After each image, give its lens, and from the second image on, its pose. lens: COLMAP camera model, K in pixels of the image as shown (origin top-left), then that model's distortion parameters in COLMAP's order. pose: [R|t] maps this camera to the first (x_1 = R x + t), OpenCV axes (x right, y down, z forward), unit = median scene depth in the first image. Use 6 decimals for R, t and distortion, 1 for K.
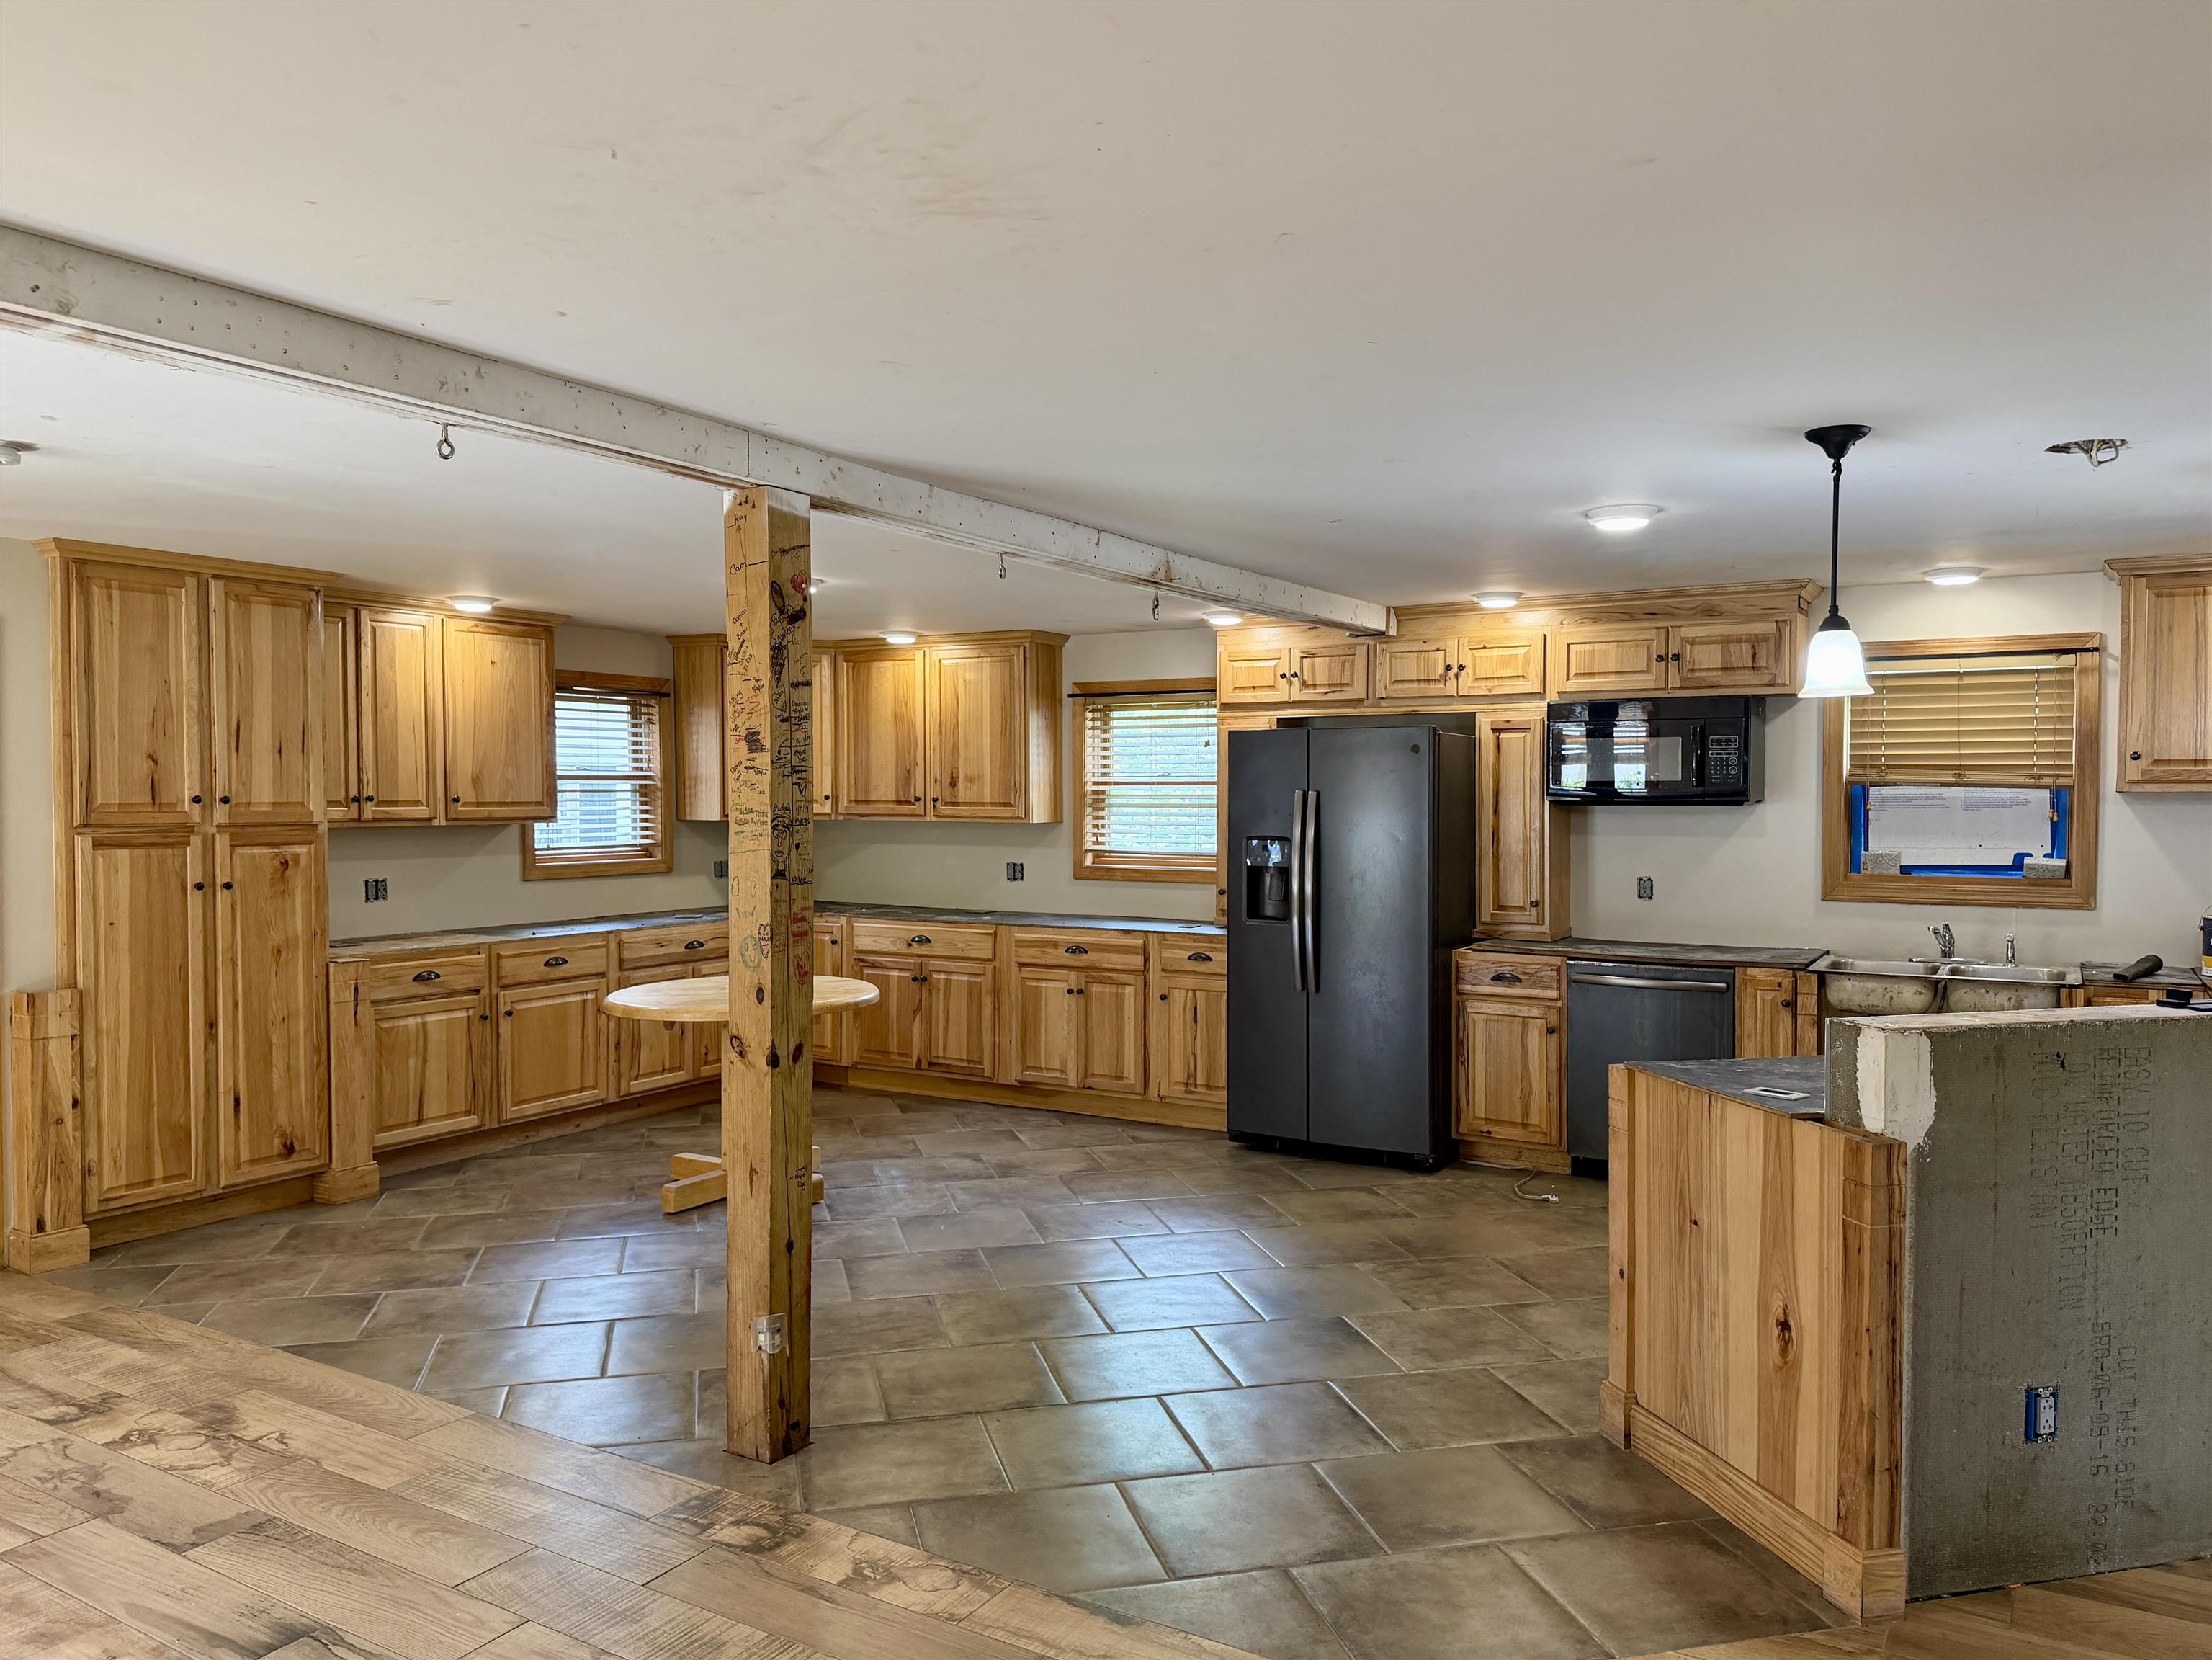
lens RADIAL K [[1594.7, 0, 1106.0], [0, 1594.7, 830.0], [0, 0, 1]] dist [0.115954, -0.156636]
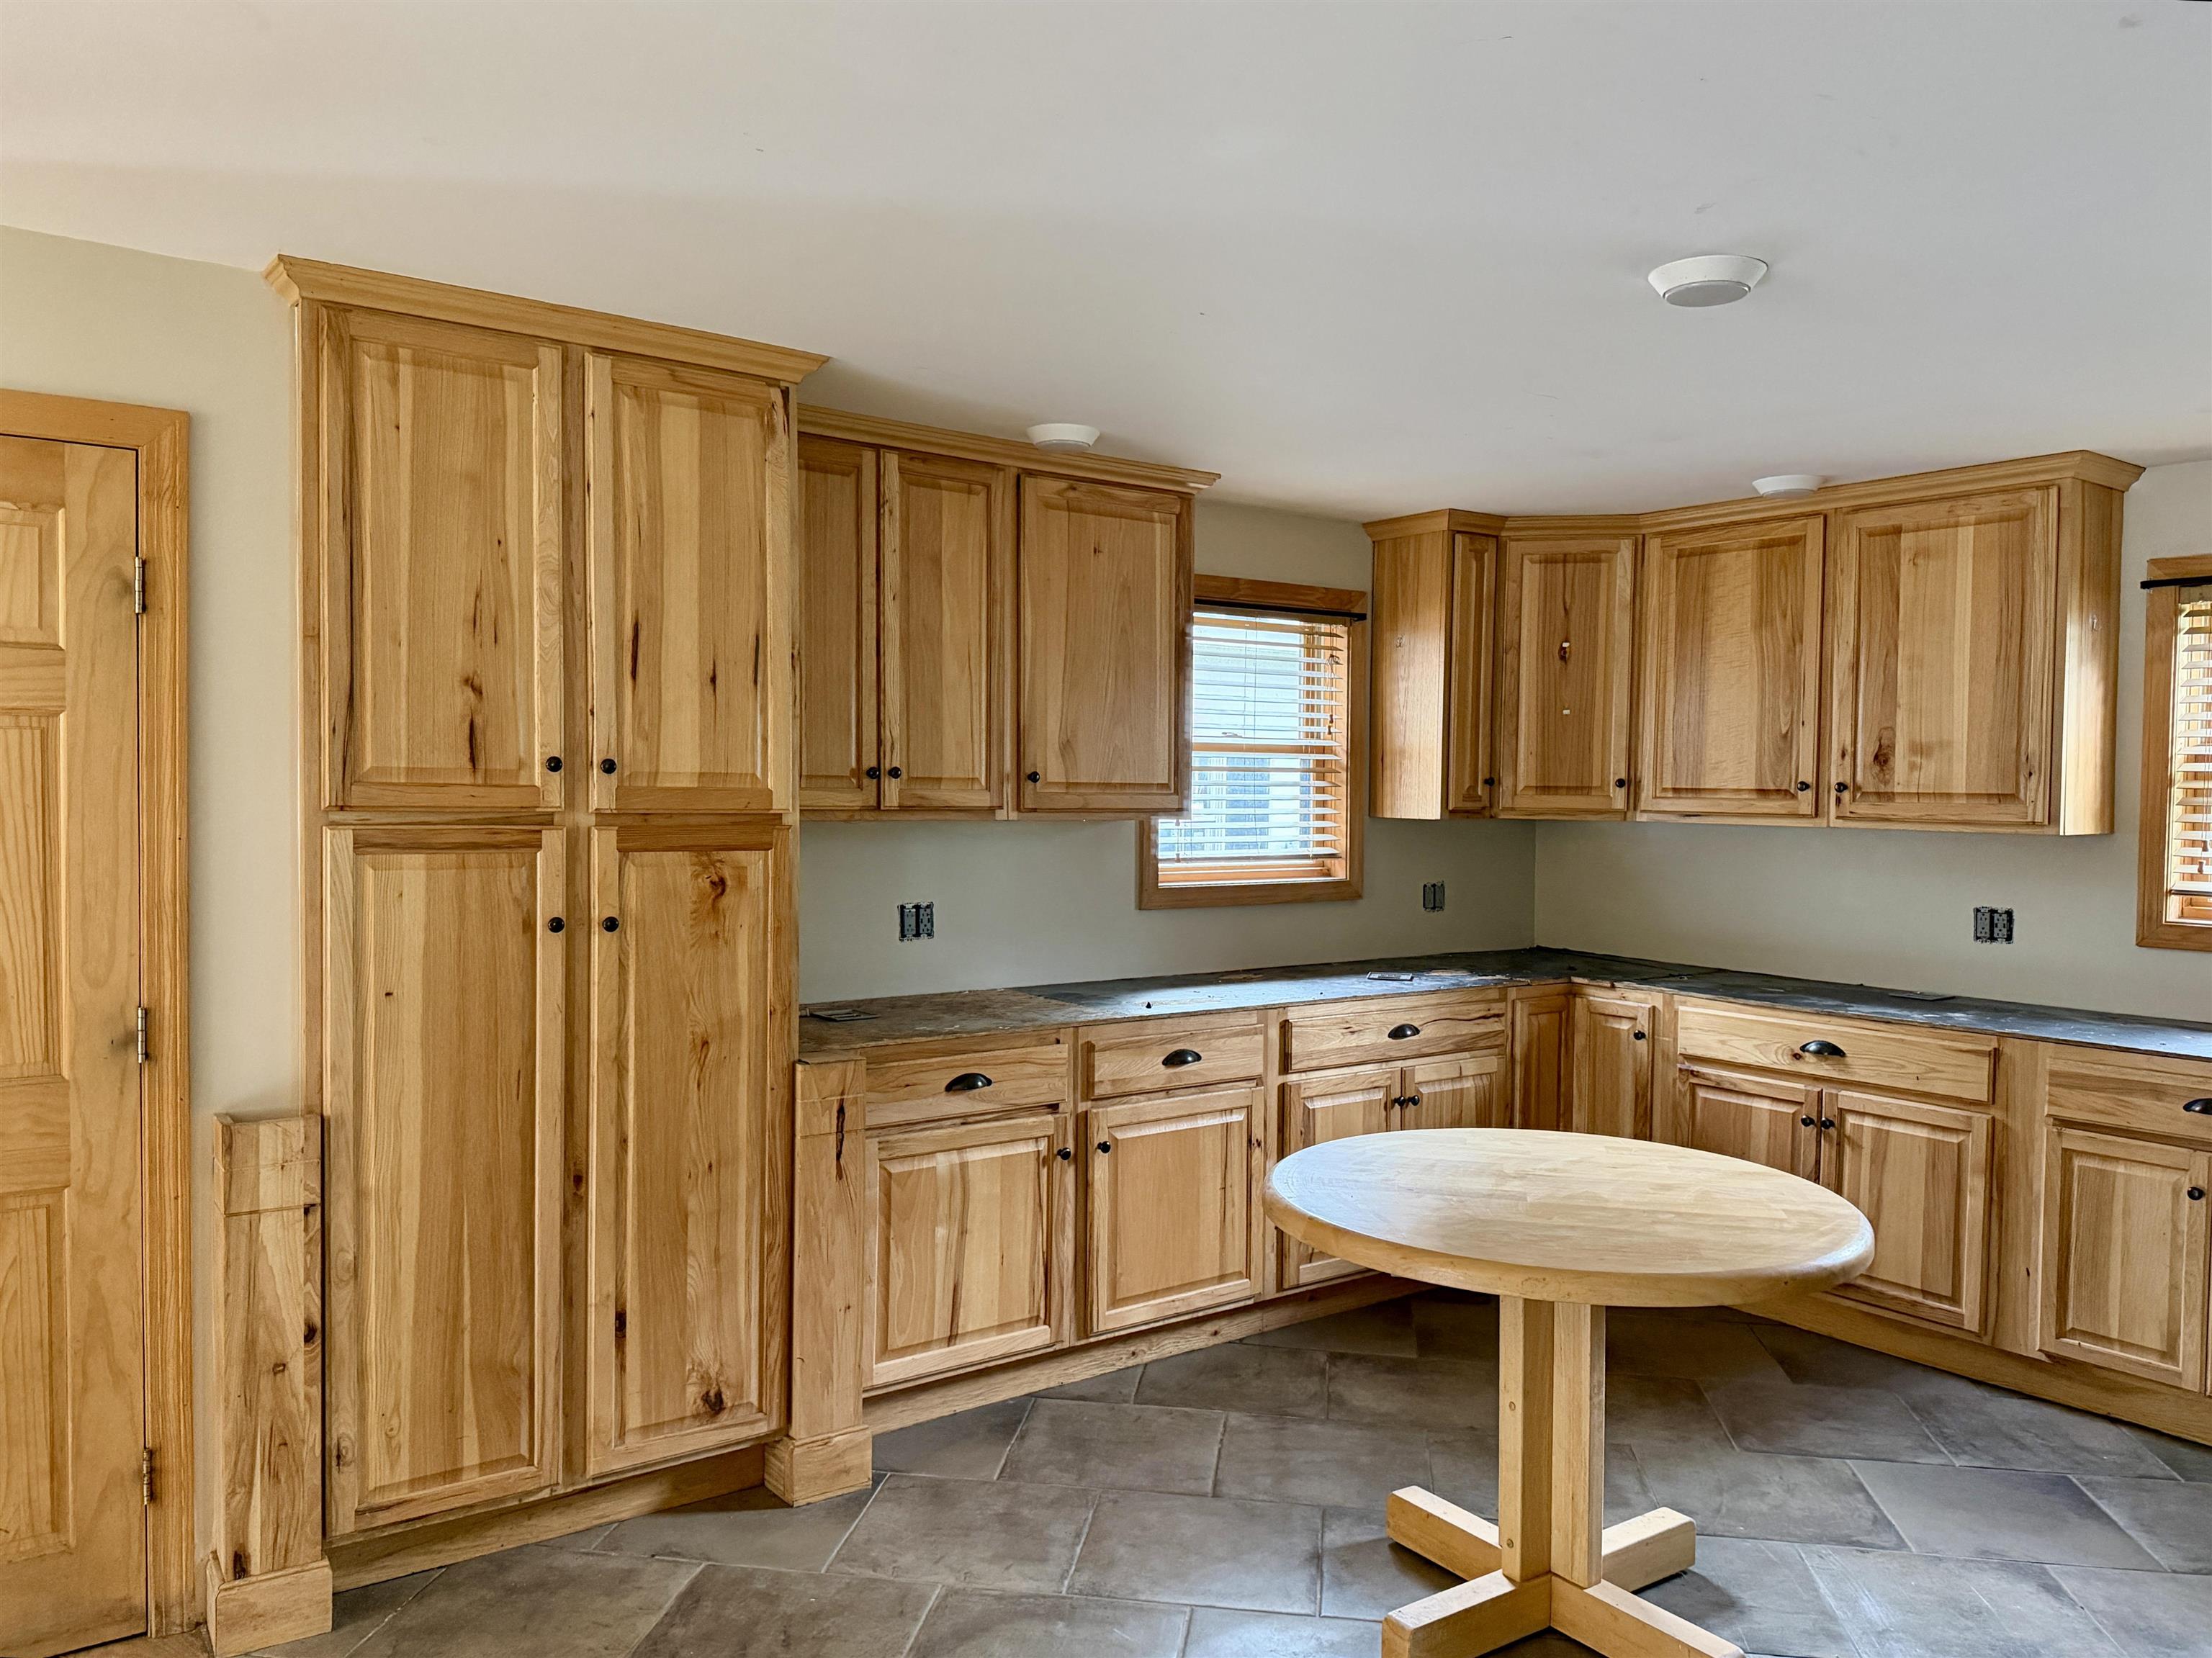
lens RADIAL K [[1614.1, 0, 1098.0], [0, 1614.1, 835.1], [0, 0, 1]] dist [0.104004, -0.141314]
pose [[0.921563, 0.021816, -0.387616, -0.162730], [-0.020514, 0.999761, 0.007495, -0.002639], [0.387687, 0.001044, 0.921790, 0.508572]]
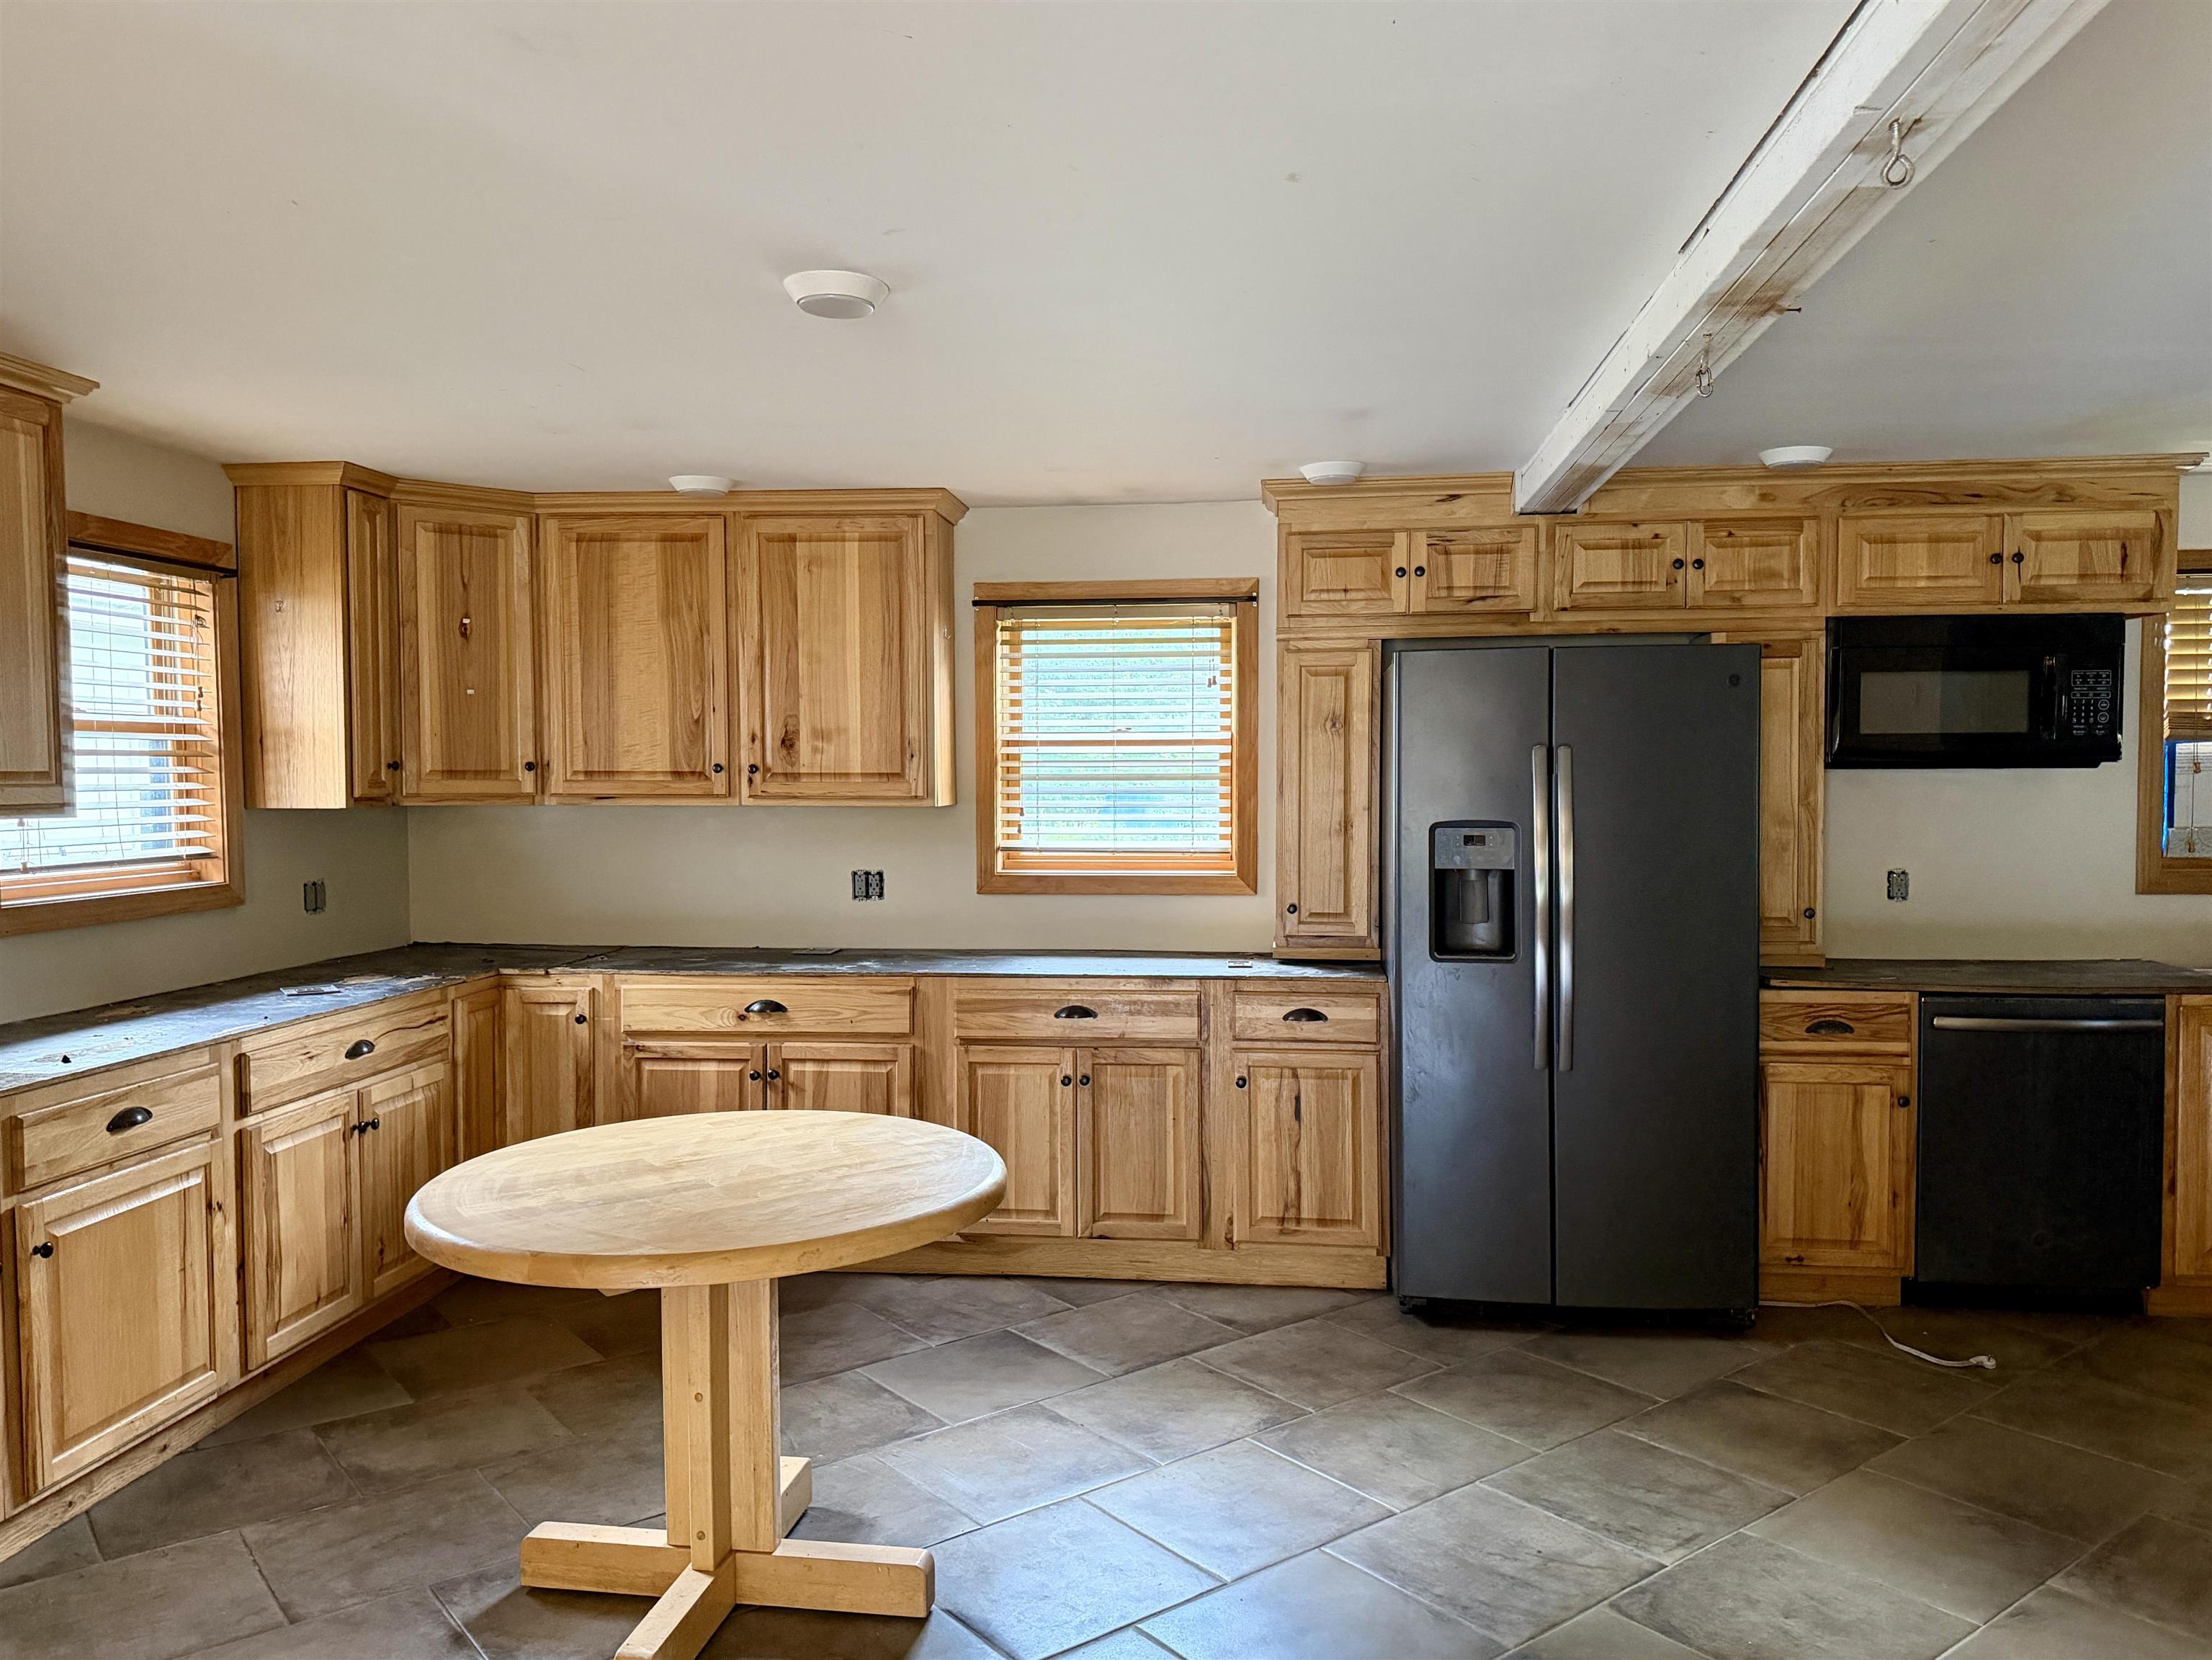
lens RADIAL K [[1614.5, 0, 1098.0], [0, 1614.5, 836.1], [0, 0, 1]] dist [0.104004, -0.141314]
pose [[0.911972, -0.019685, 0.409780, -0.314259], [0.014150, 0.999763, 0.016536, -0.003090], [-0.410008, -0.009282, 0.912035, 0.517990]]
